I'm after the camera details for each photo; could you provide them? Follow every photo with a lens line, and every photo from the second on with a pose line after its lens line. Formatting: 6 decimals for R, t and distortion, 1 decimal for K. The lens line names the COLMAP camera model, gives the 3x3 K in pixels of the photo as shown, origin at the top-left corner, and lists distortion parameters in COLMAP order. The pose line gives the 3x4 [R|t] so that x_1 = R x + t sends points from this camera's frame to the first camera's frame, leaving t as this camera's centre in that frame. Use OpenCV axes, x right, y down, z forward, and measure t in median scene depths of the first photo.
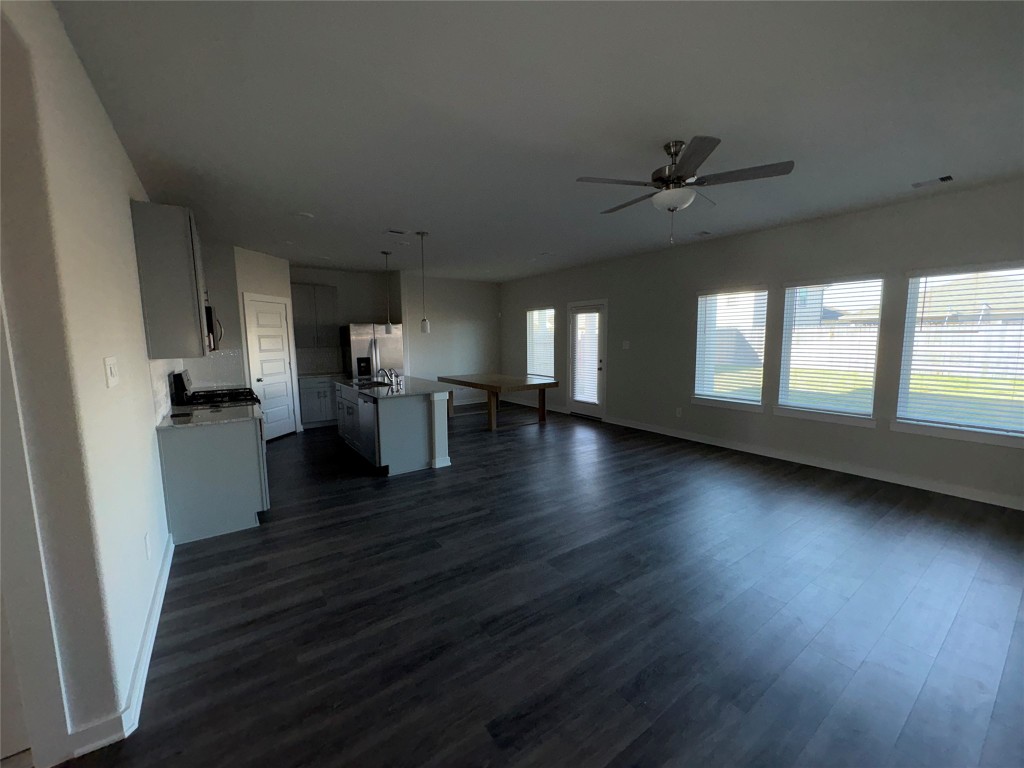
lens RADIAL K [[408.5, 0, 512.1], [0, 408.5, 384.4], [0, 0, 1]] dist [0.000713, -0.000026]
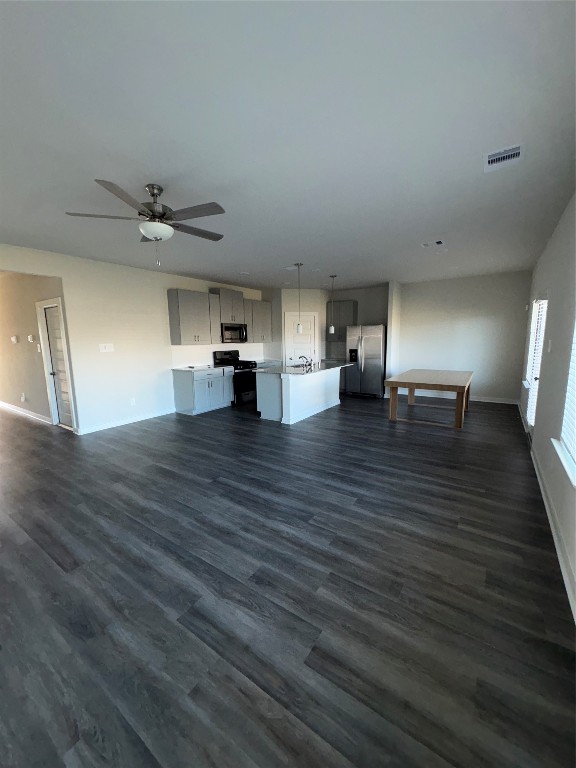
lens RADIAL K [[306.4, 0, 288.0], [0, 306.4, 384.1], [0, 0, 1]] dist [0.000713, -0.000026]
pose [[0.346256, 0.147572, -0.926461, 0.697086], [-0.099069, 0.987780, 0.120313, -0.063206], [0.932895, 0.050125, 0.356645, 0.494204]]
